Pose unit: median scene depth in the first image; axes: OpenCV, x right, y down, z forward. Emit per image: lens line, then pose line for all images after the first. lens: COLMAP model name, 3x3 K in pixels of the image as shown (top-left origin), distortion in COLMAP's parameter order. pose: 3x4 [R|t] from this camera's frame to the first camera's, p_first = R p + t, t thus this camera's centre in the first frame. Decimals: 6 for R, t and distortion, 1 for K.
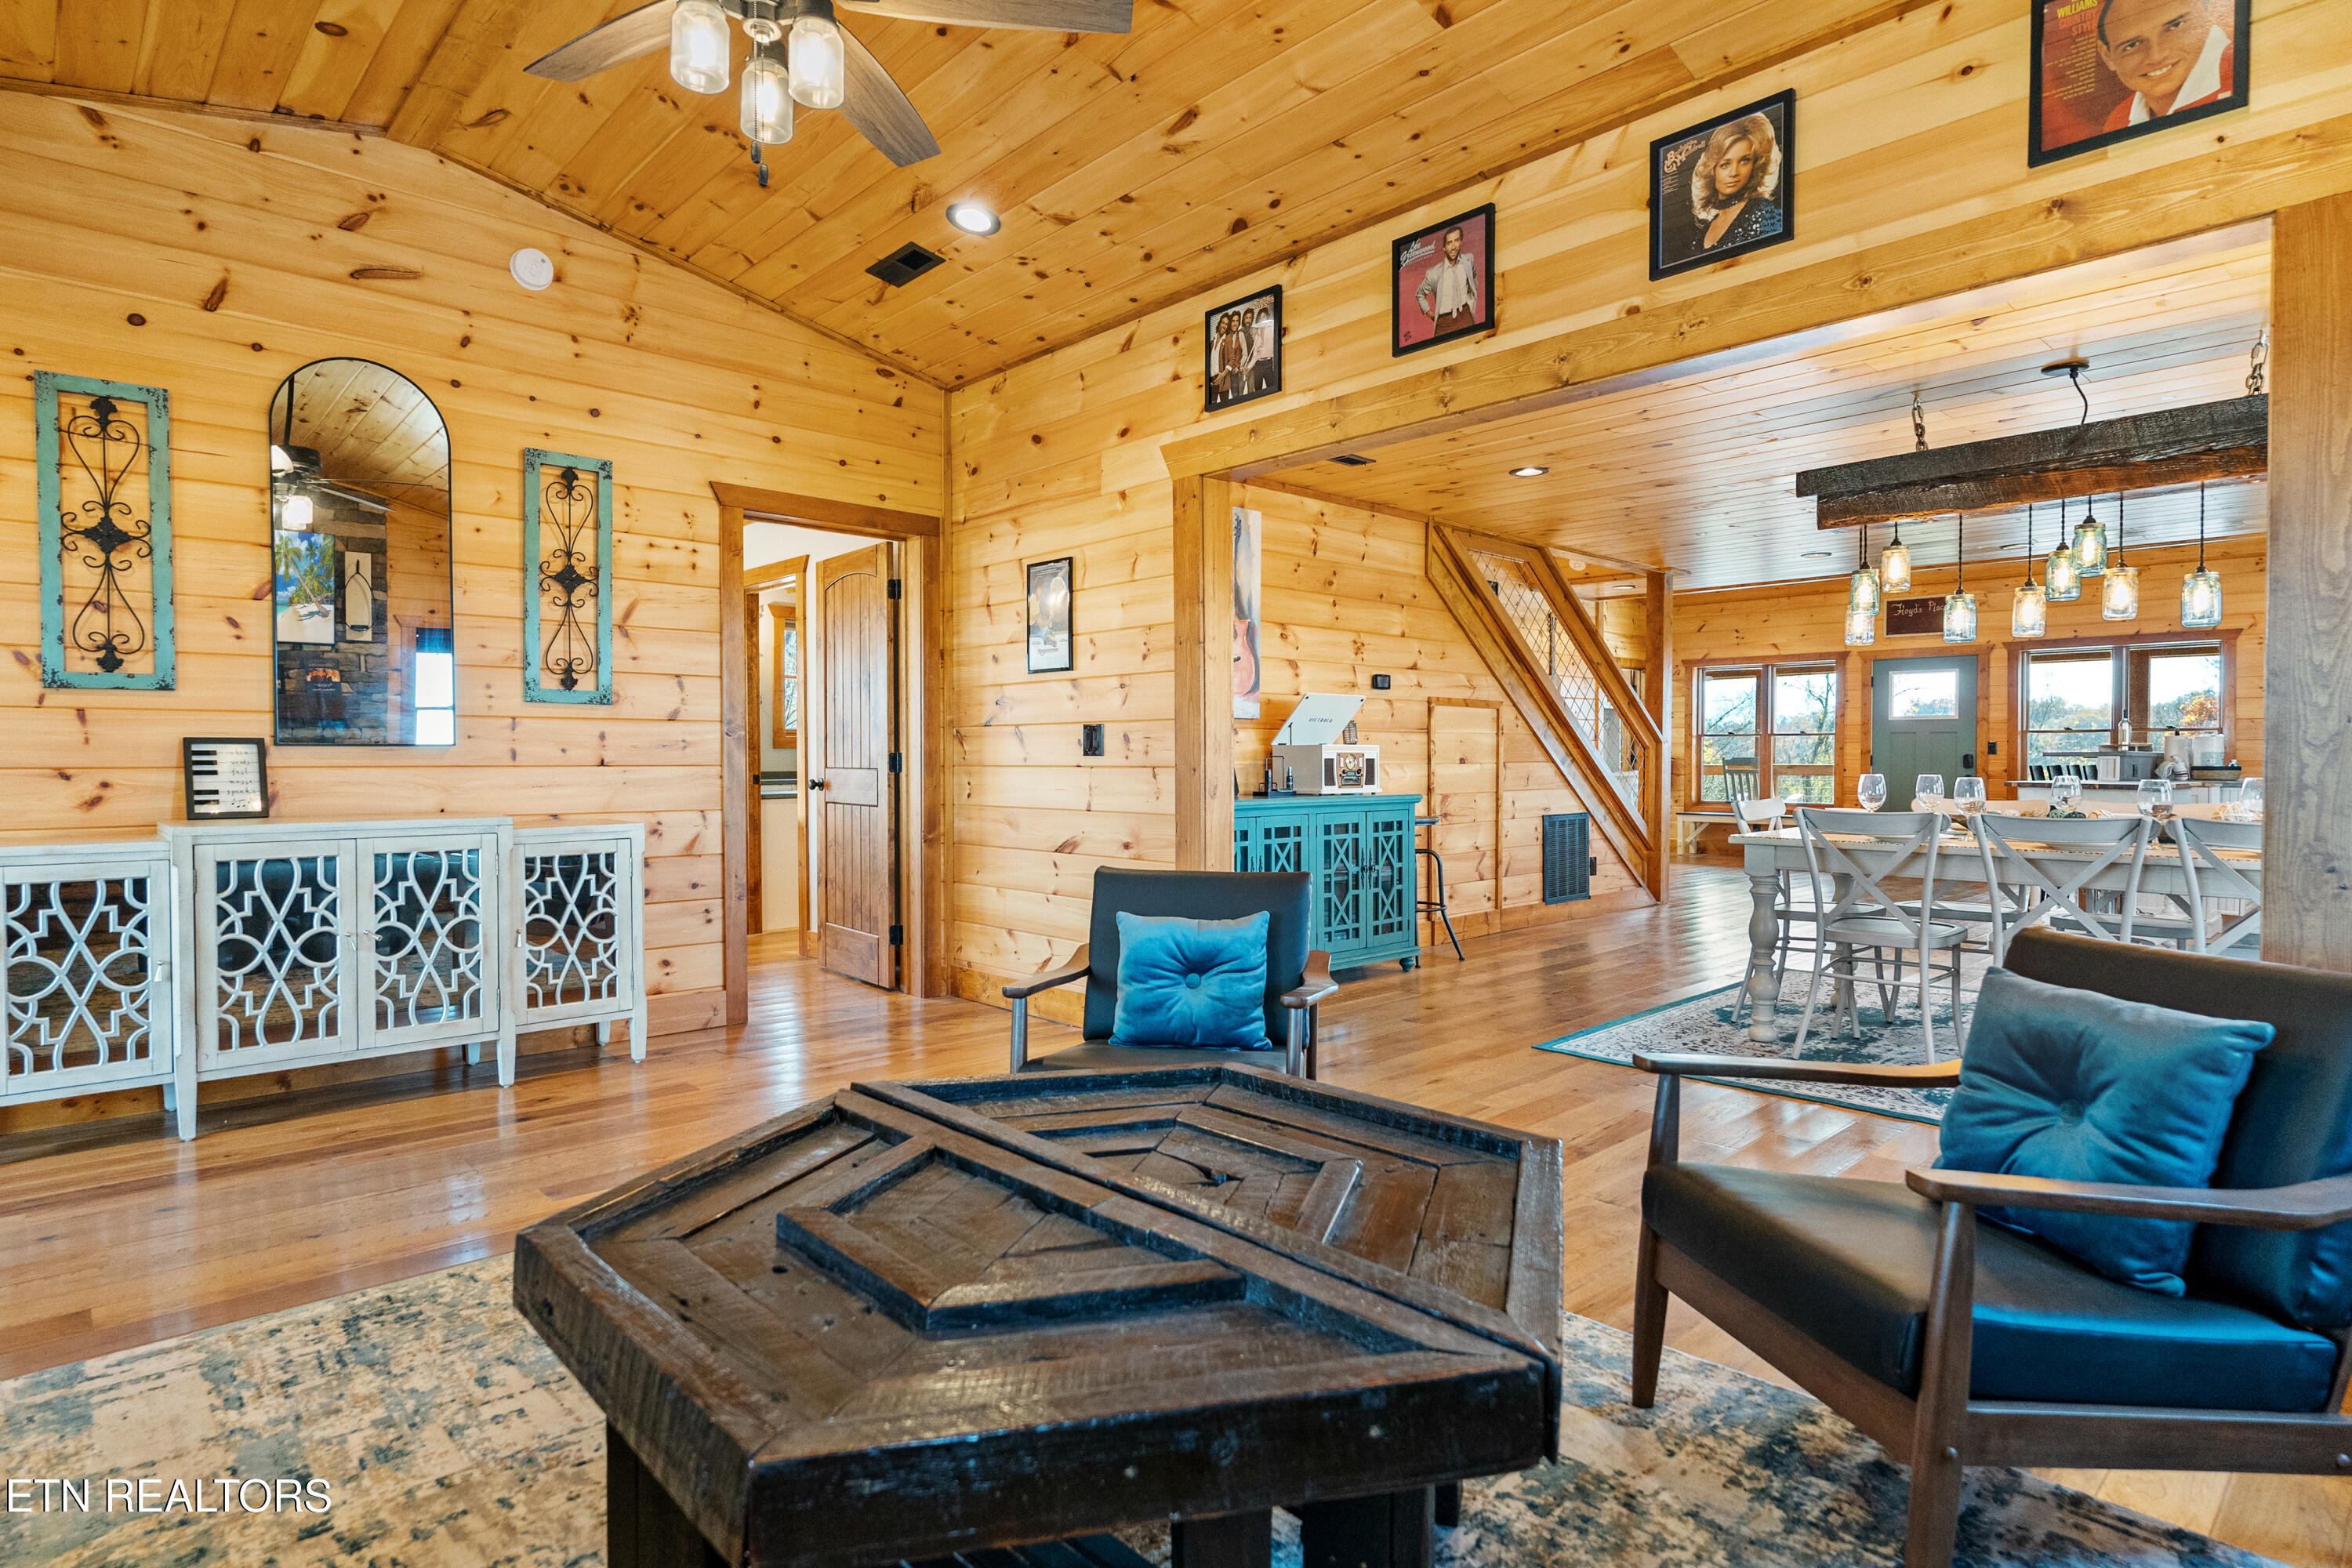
lens RADIAL K [[1253.8, 0, 1176.9], [0, 1253.8, 775.4], [0, 0, 1]] dist [-0.000293, 0.000040]
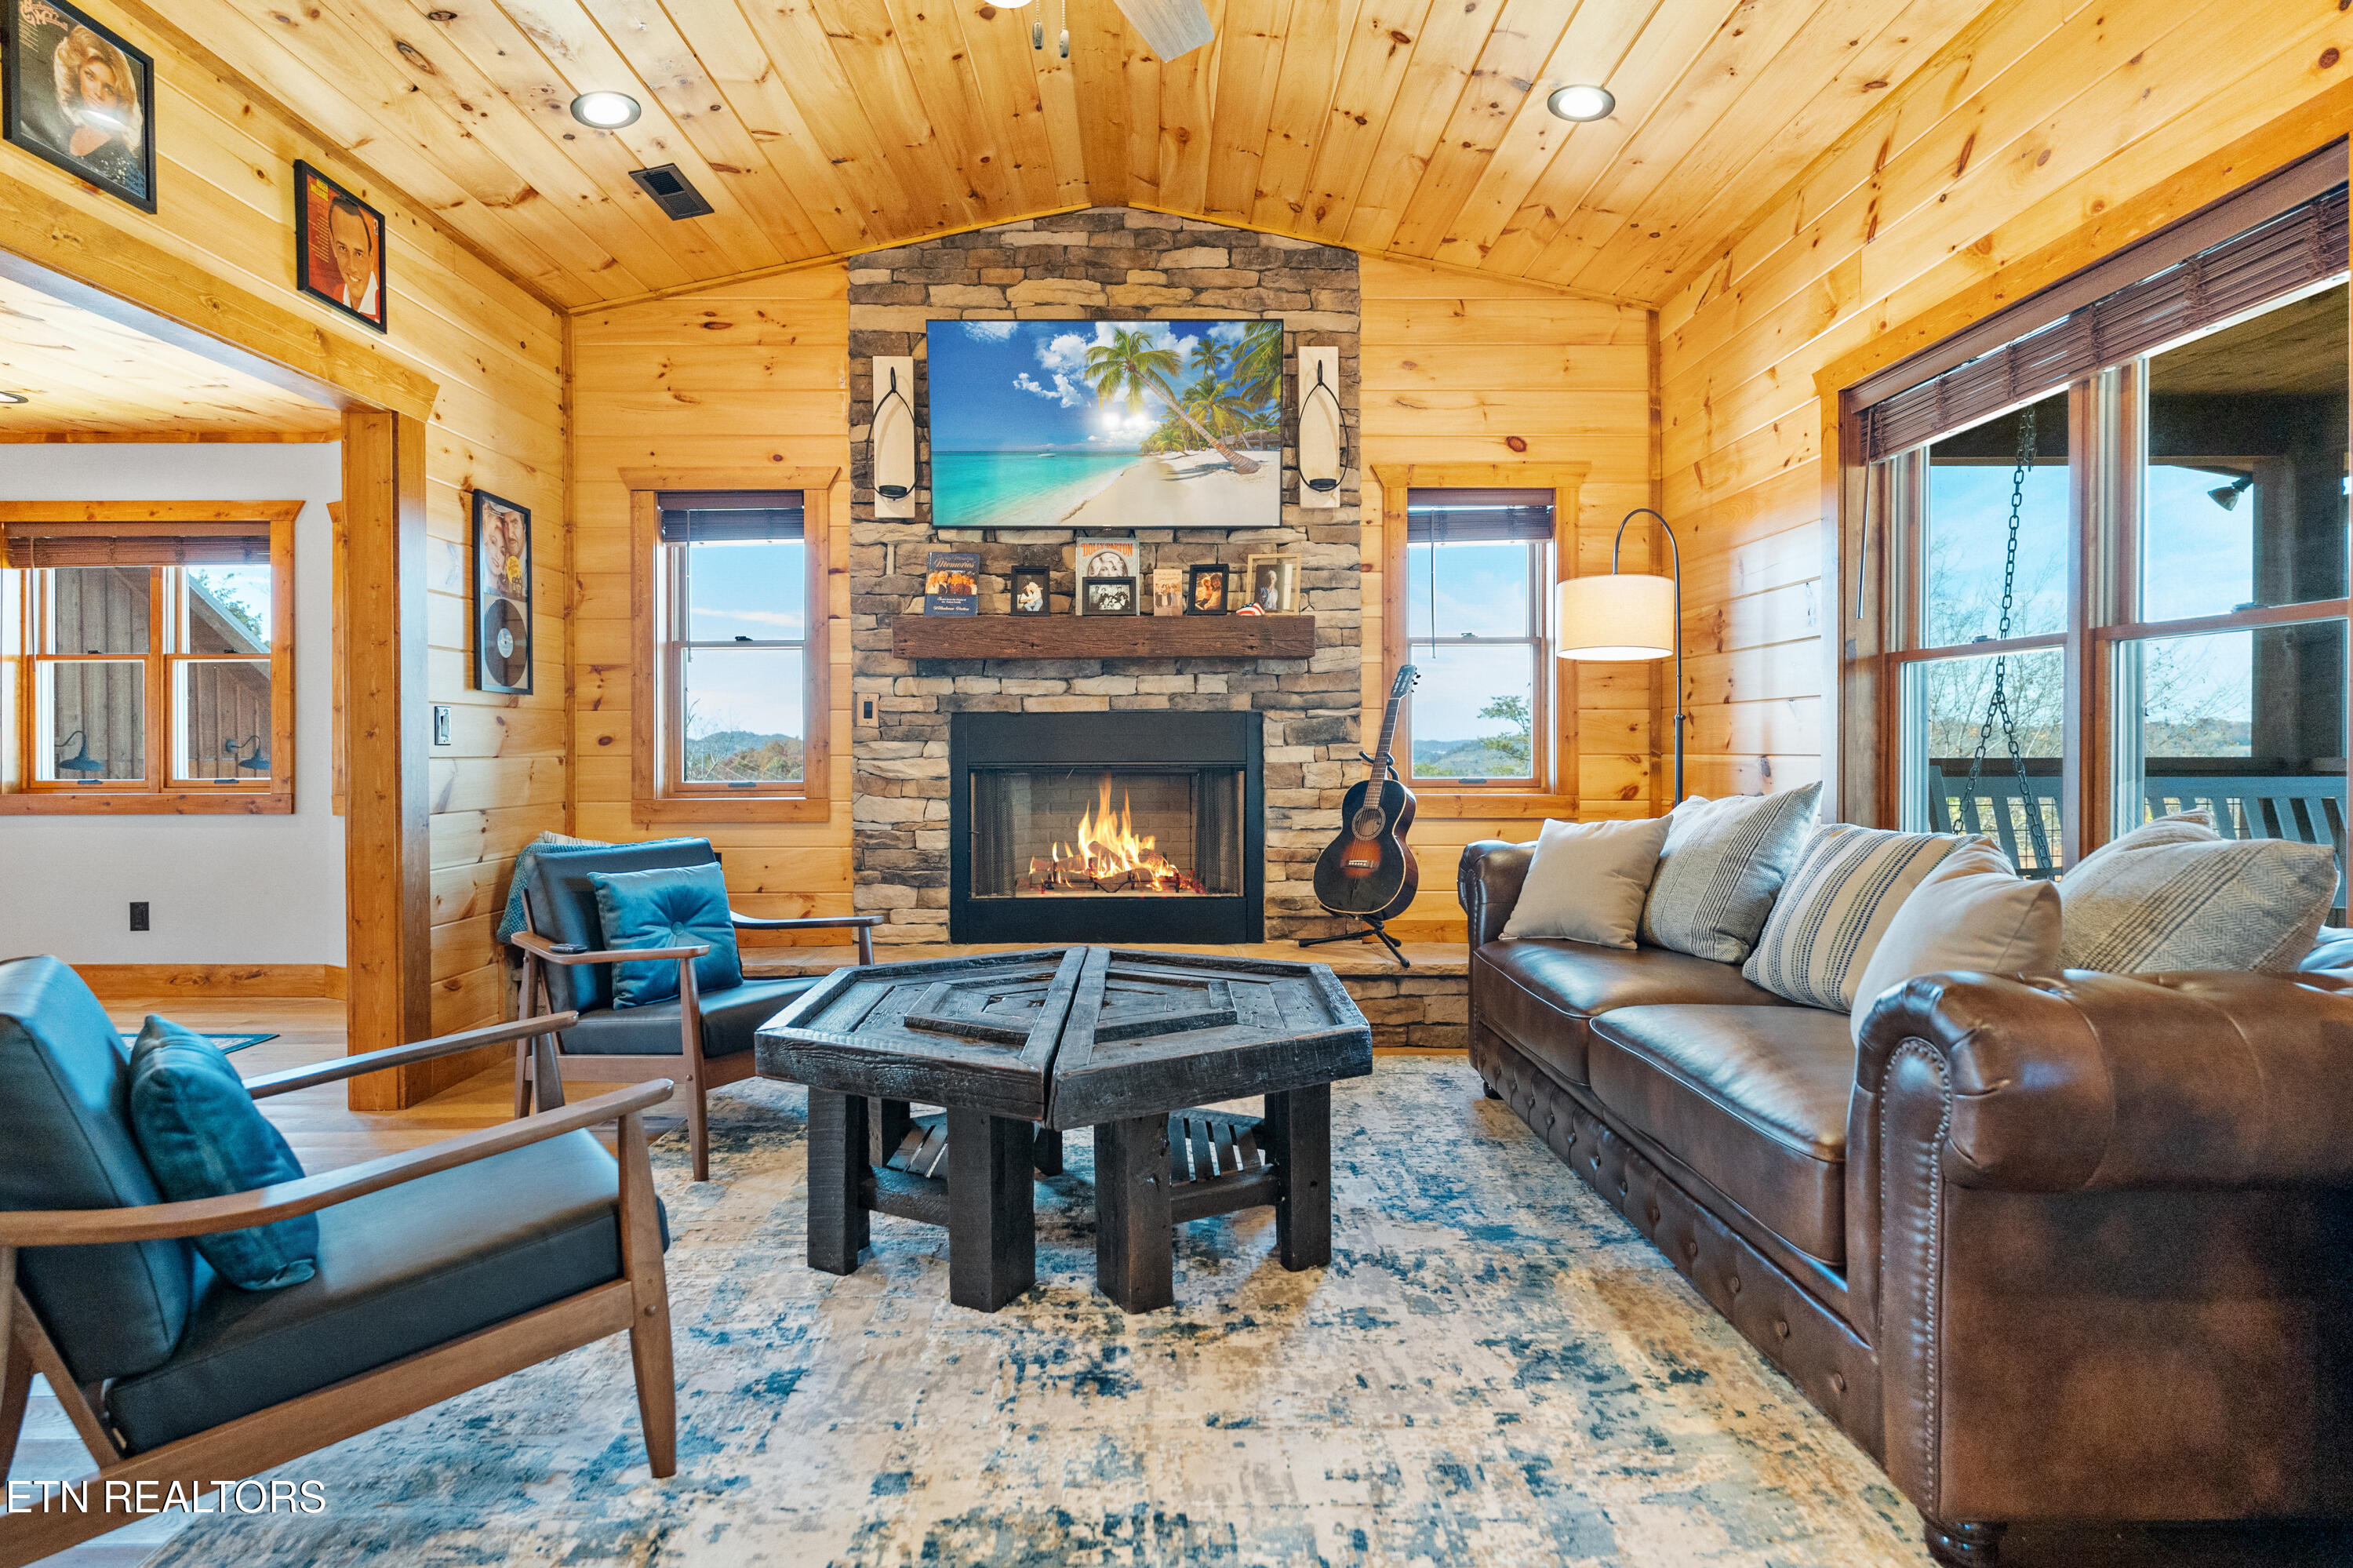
lens RADIAL K [[1254.4, 0, 1148.6], [0, 1254.4, 752.6], [0, 0, 1]] dist [-0.000293, 0.000040]
pose [[-0.727778, 0.001174, 0.685812, -0.691634], [0.016830, 0.999728, 0.016148, -0.014743], [-0.685606, 0.023294, -0.727600, 1.122083]]
